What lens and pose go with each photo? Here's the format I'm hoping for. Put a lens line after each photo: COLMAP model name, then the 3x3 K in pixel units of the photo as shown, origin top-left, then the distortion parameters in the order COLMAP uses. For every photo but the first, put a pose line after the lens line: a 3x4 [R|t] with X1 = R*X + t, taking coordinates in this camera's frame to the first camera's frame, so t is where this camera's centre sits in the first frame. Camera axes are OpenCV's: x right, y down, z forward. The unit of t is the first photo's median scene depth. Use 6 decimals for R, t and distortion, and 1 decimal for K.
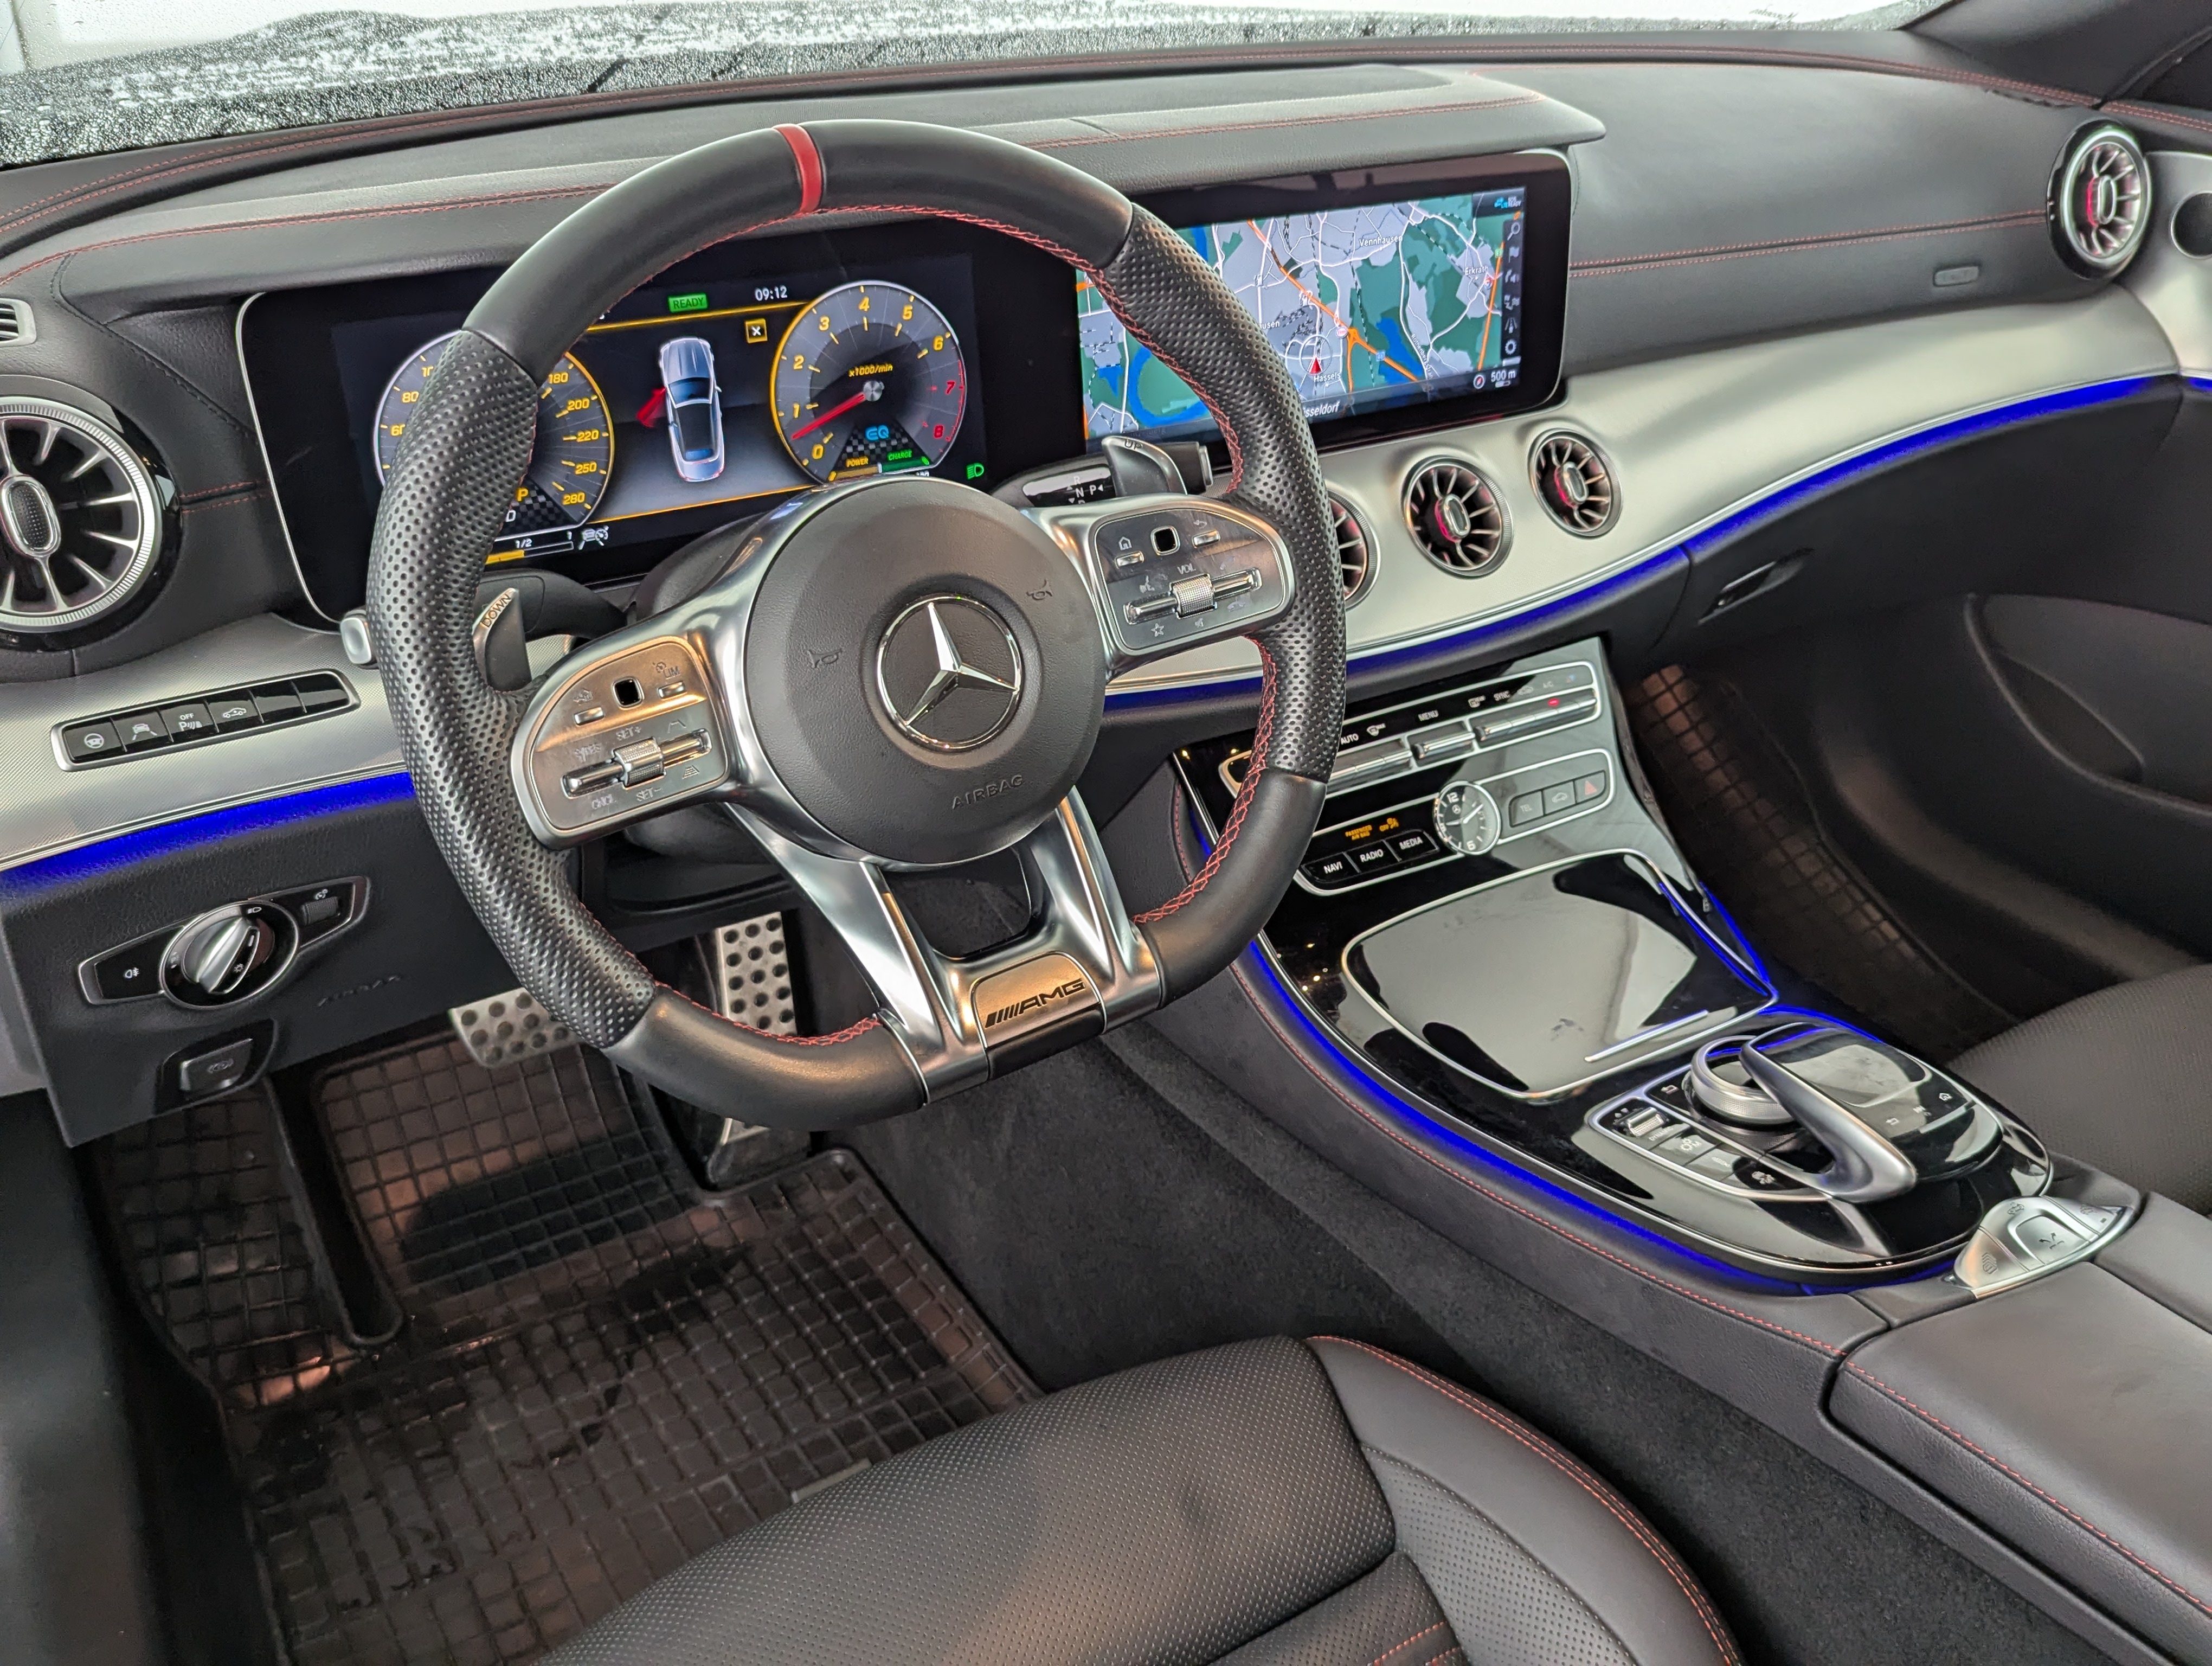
lens RADIAL K [[2049.3, 0, 1140.7], [0, 2049.3, 780.3], [0, 0, 1]] dist [0.048347, -0.043150]
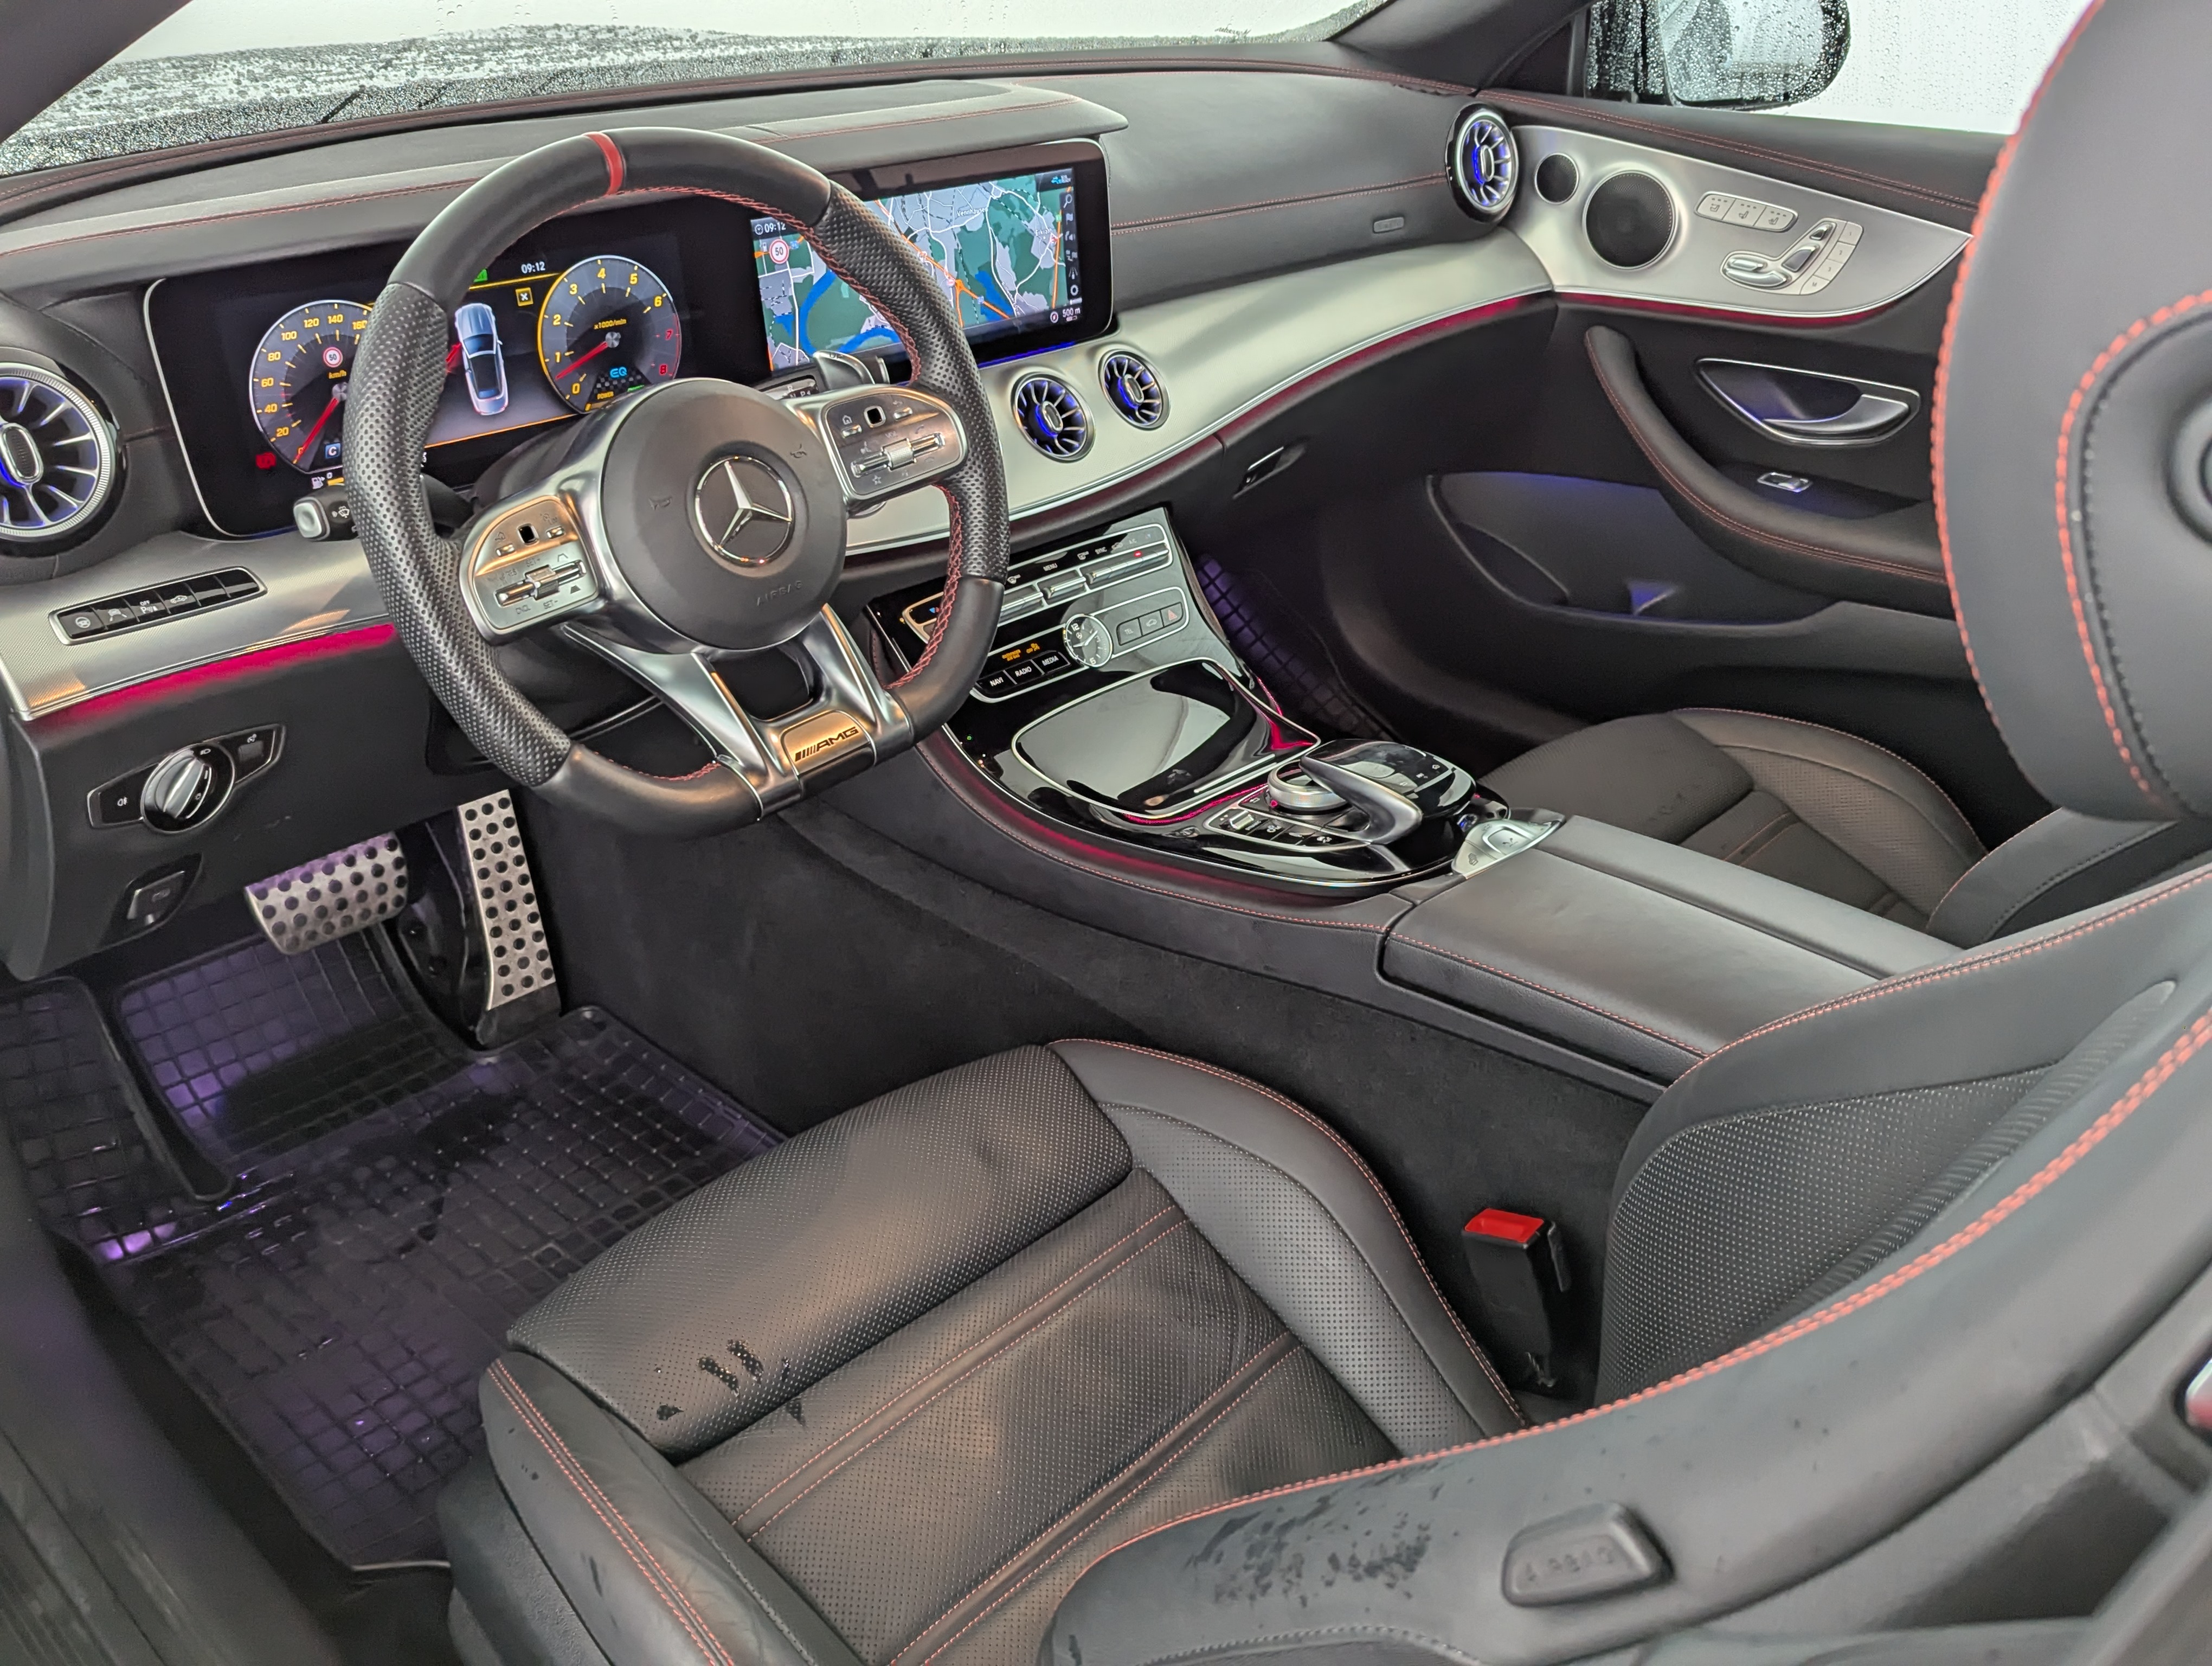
lens RADIAL K [[2049.3, 0, 1140.7], [0, 2049.3, 780.3], [0, 0, 1]] dist [0.048347, -0.043150]
pose [[0.969710, -0.110856, 0.217653, -0.106212], [0.112677, 0.993623, 0.004064, 0.106761], [-0.216716, 0.020583, 0.976018, -0.303665]]
